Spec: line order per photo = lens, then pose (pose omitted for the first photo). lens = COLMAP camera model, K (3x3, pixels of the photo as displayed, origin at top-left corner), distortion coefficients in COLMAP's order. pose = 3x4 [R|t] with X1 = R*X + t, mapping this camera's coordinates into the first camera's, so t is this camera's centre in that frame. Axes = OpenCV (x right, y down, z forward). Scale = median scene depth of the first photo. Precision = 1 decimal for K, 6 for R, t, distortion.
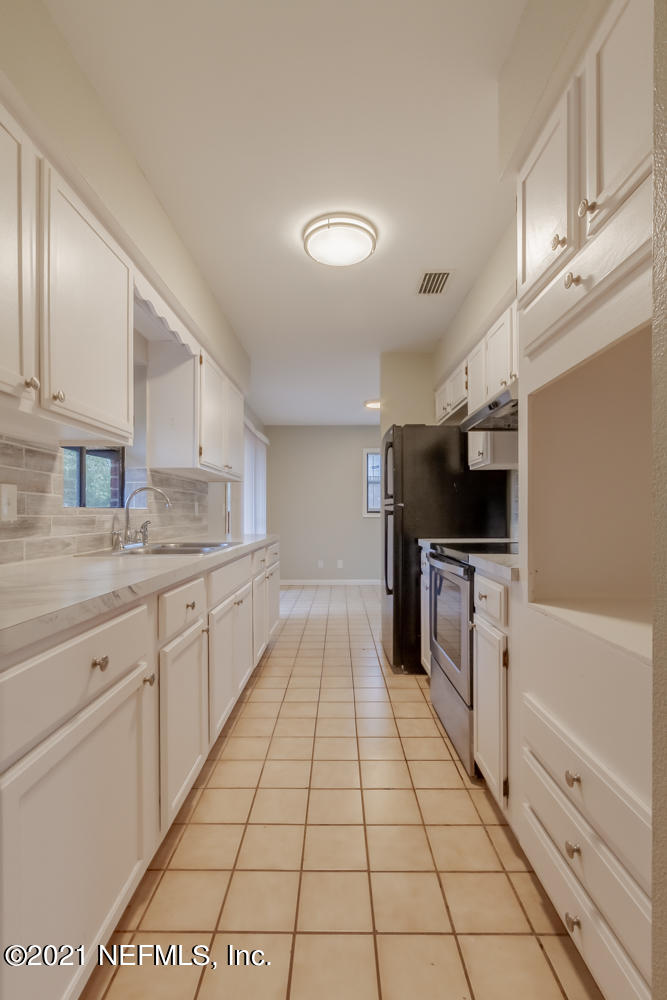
lens RADIAL K [[455.4, 0, 329.7], [0, 455.4, 513.8], [0, 0, 1]] dist [0.000611, -0.001277]
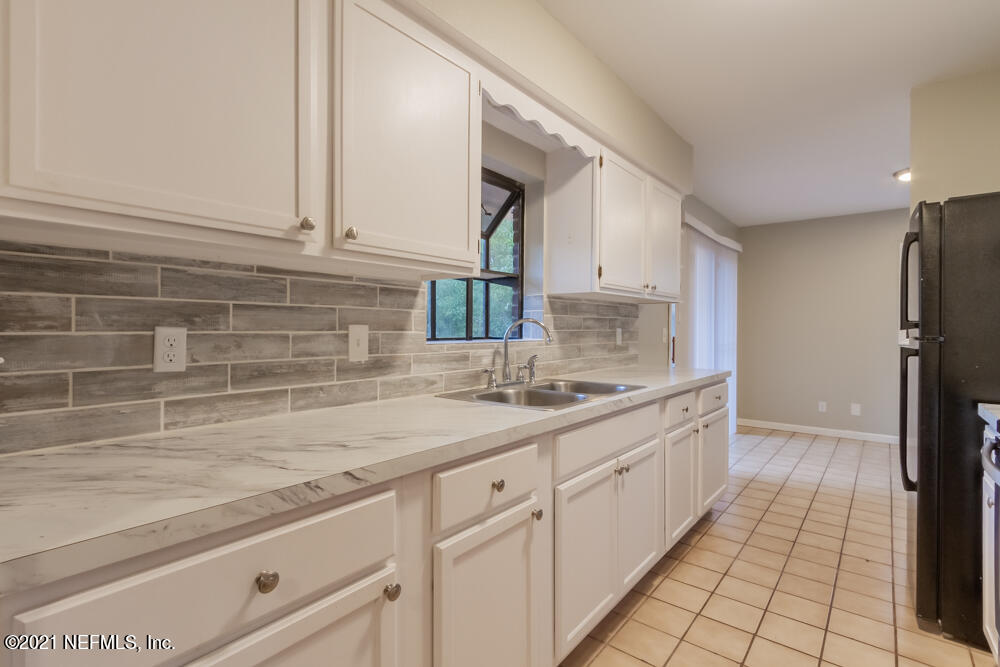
lens RADIAL K [[468.1, 0, 497.2], [0, 468.1, 327.7], [0, 0, 1]] dist [0.001152, 0.000676]
pose [[0.783717, 0.006879, -0.621080, 0.104427], [-0.007724, 0.999969, 0.001330, -0.036768], [0.621070, 0.003755, 0.783746, 0.224991]]
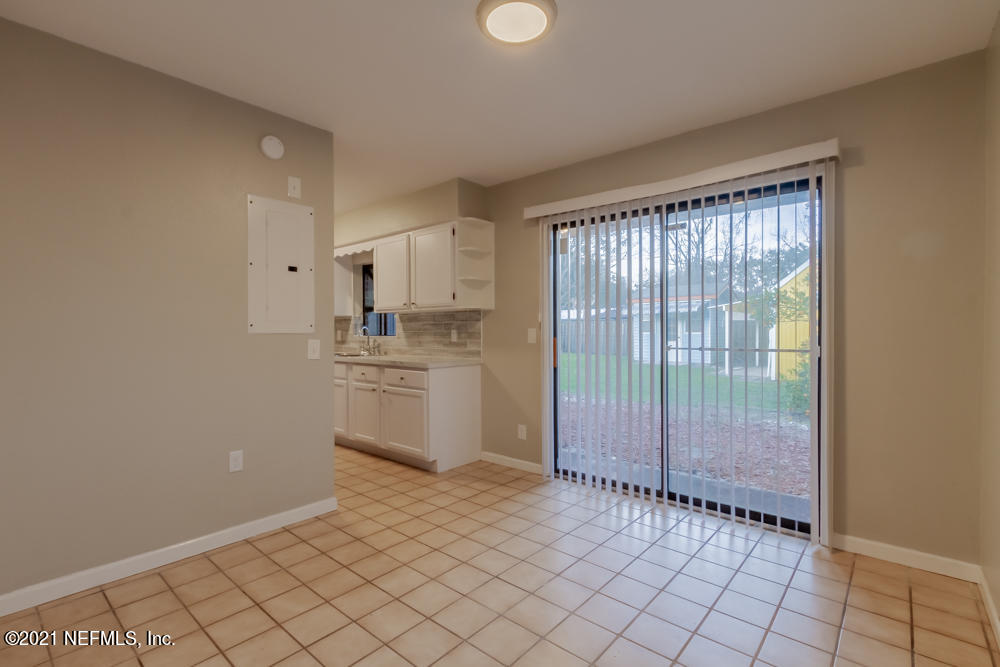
lens RADIAL K [[474.2, 0, 501.5], [0, 474.2, 334.2], [0, 0, 1]] dist [0.000344, -0.000008]
pose [[-0.634622, 0.010087, -0.772757, 0.817435], [0.005303, 0.999948, 0.008697, -0.034137], [0.772804, 0.001421, -0.634643, 2.591604]]
